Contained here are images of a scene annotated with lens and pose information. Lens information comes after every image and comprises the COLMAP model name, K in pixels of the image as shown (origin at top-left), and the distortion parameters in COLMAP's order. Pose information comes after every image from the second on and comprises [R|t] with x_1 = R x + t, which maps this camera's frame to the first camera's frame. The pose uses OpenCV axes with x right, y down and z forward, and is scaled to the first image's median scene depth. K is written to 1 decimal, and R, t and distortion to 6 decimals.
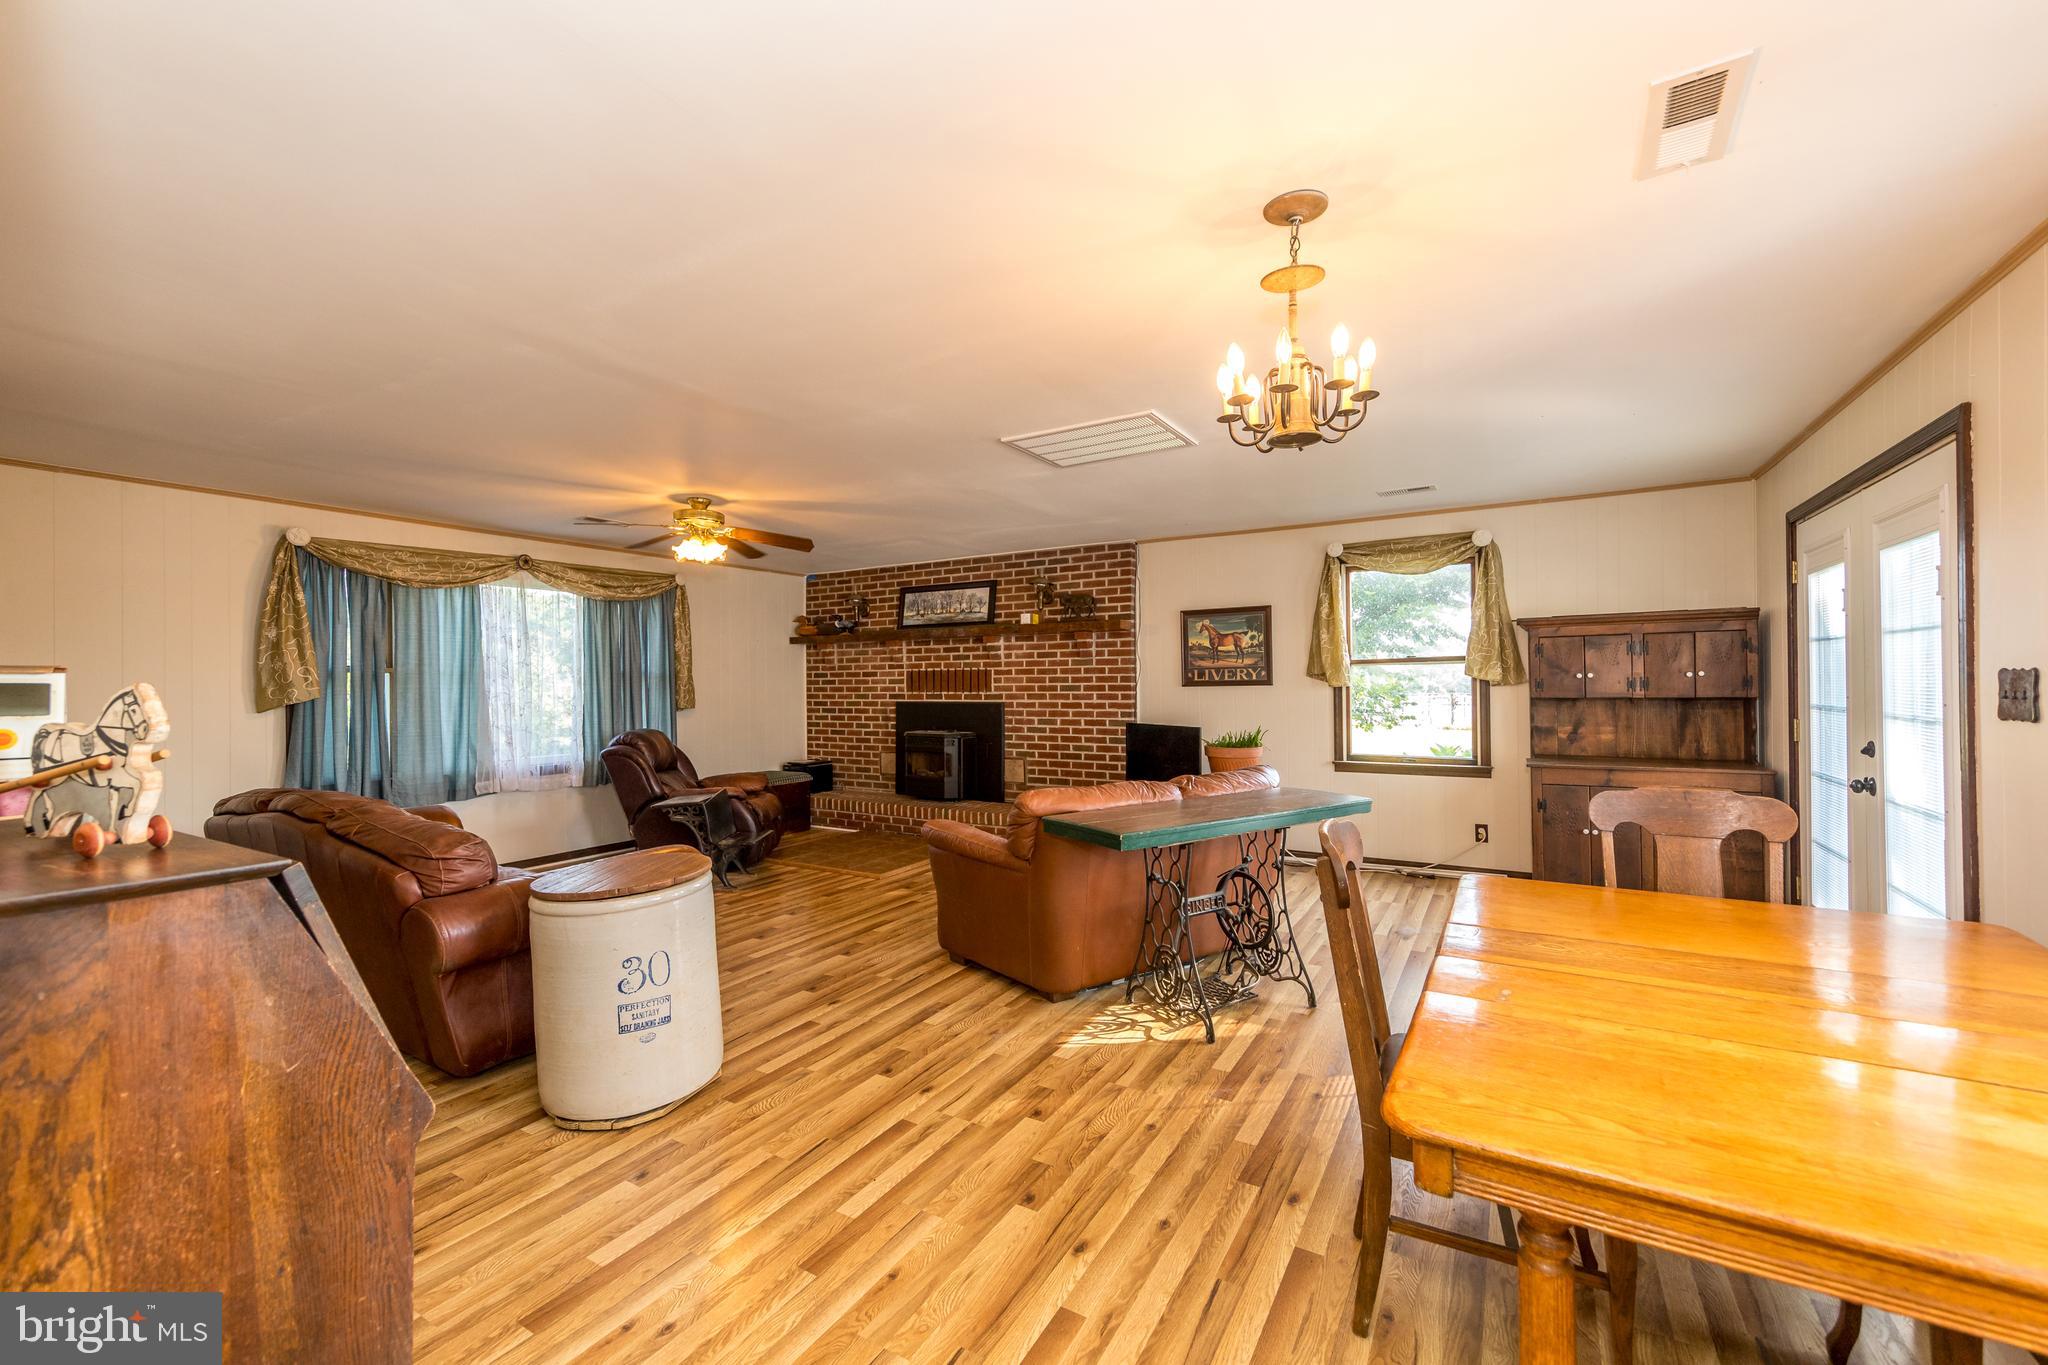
lens RADIAL K [[845.4, 0, 1018.8], [0, 845.4, 679.7], [0, 0, 1]] dist [0.002939, 0.000179]
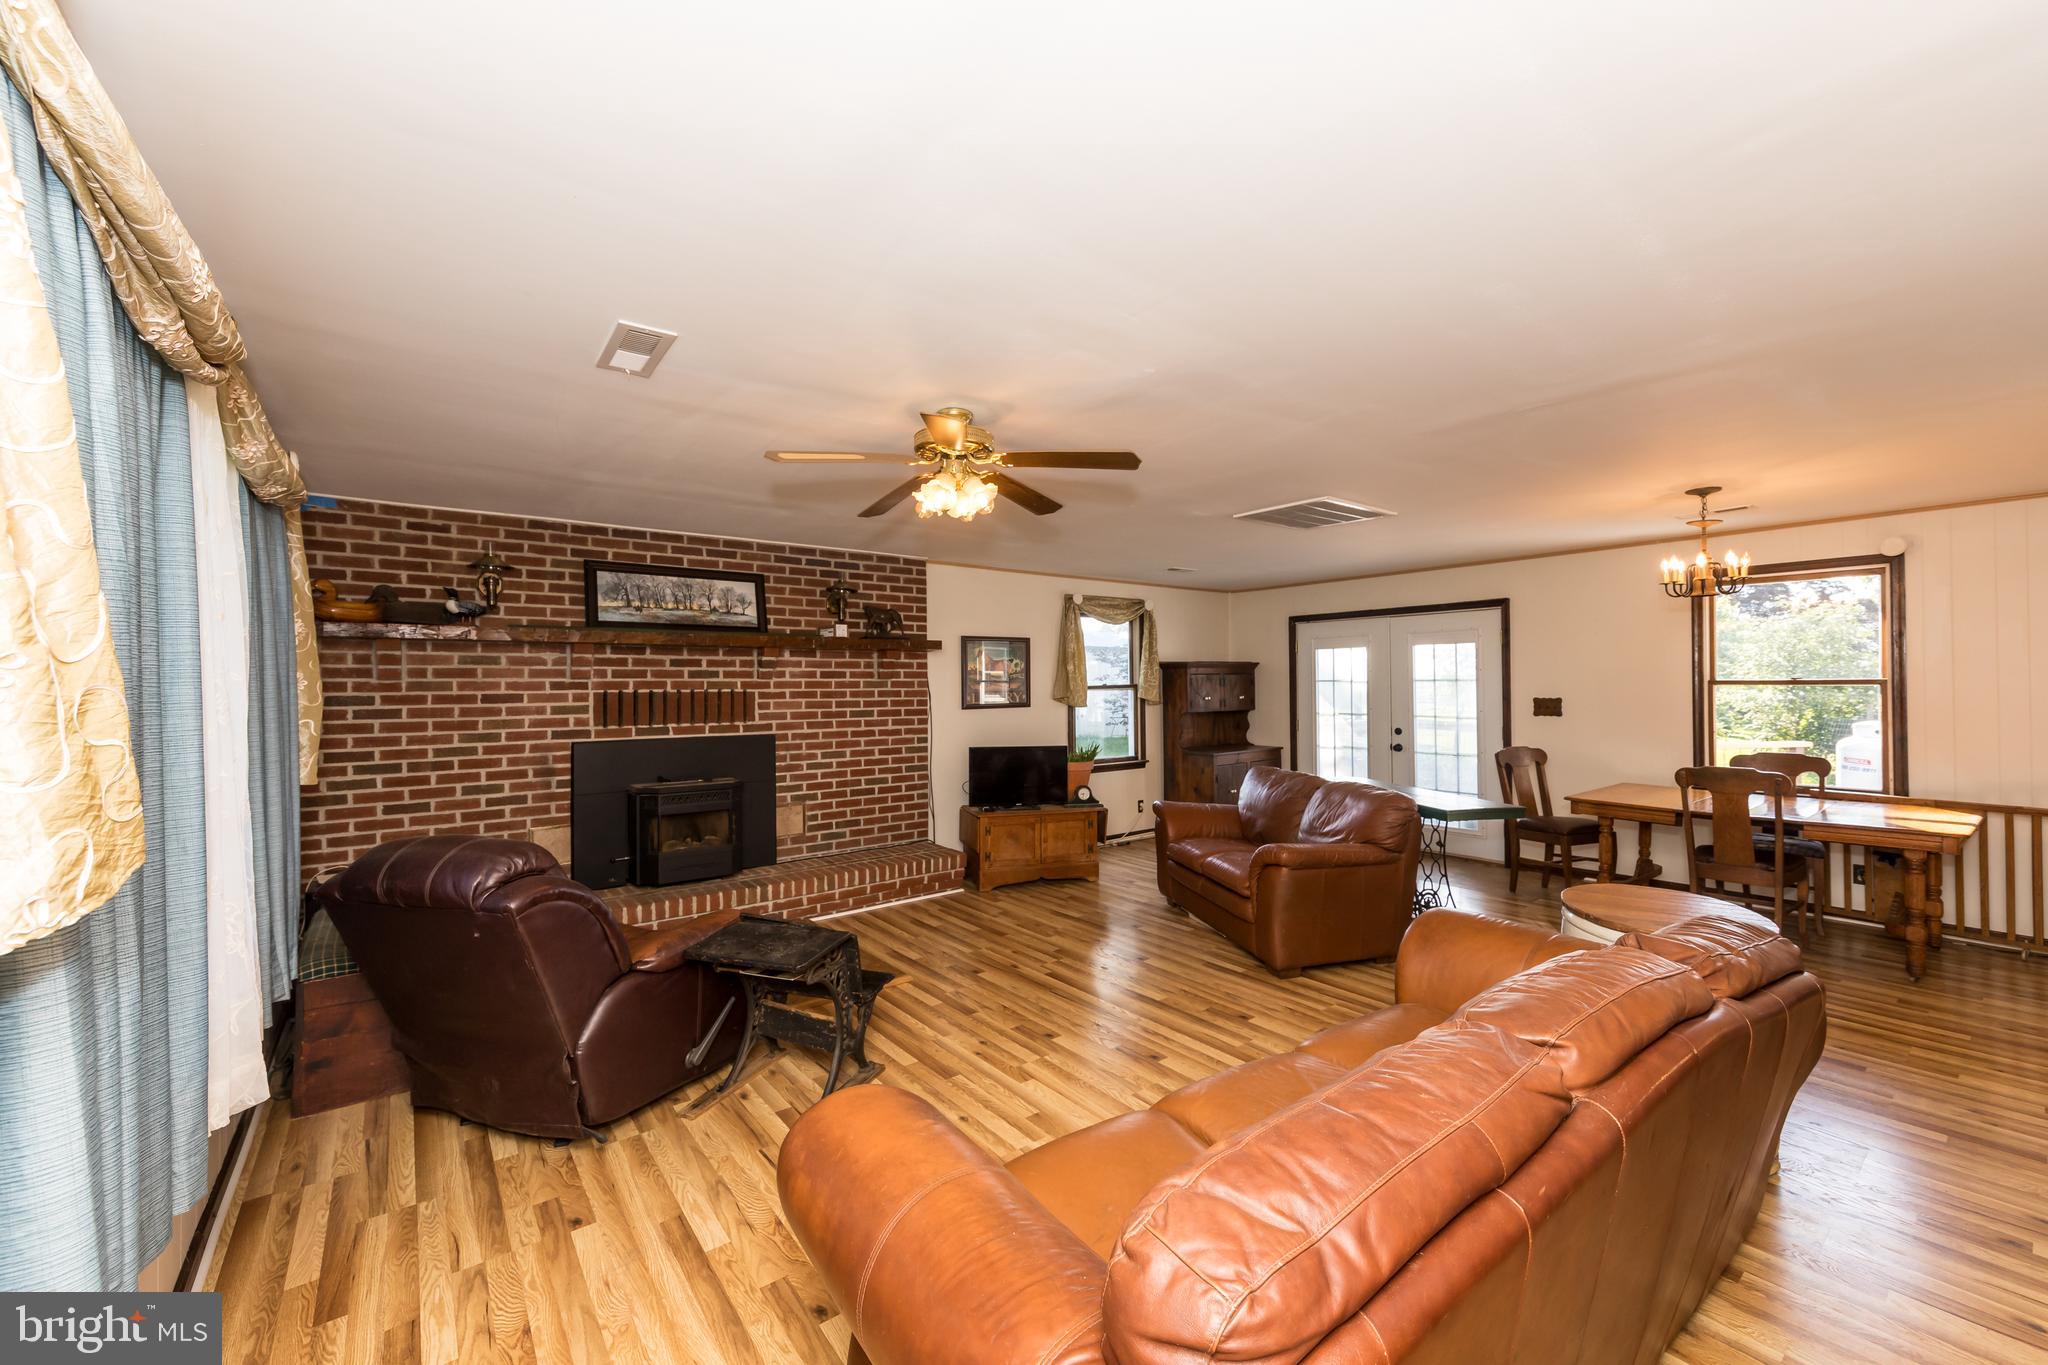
lens RADIAL K [[800.0, 0, 1023.9], [0, 800.0, 683.6], [0, 0, 1]] dist [0.008330, -0.000190]
pose [[0.366650, 0.011153, 0.930292, -0.817749], [0.002249, 0.999915, -0.012874, -0.012847], [-0.930356, 0.006813, 0.366593, 0.687741]]
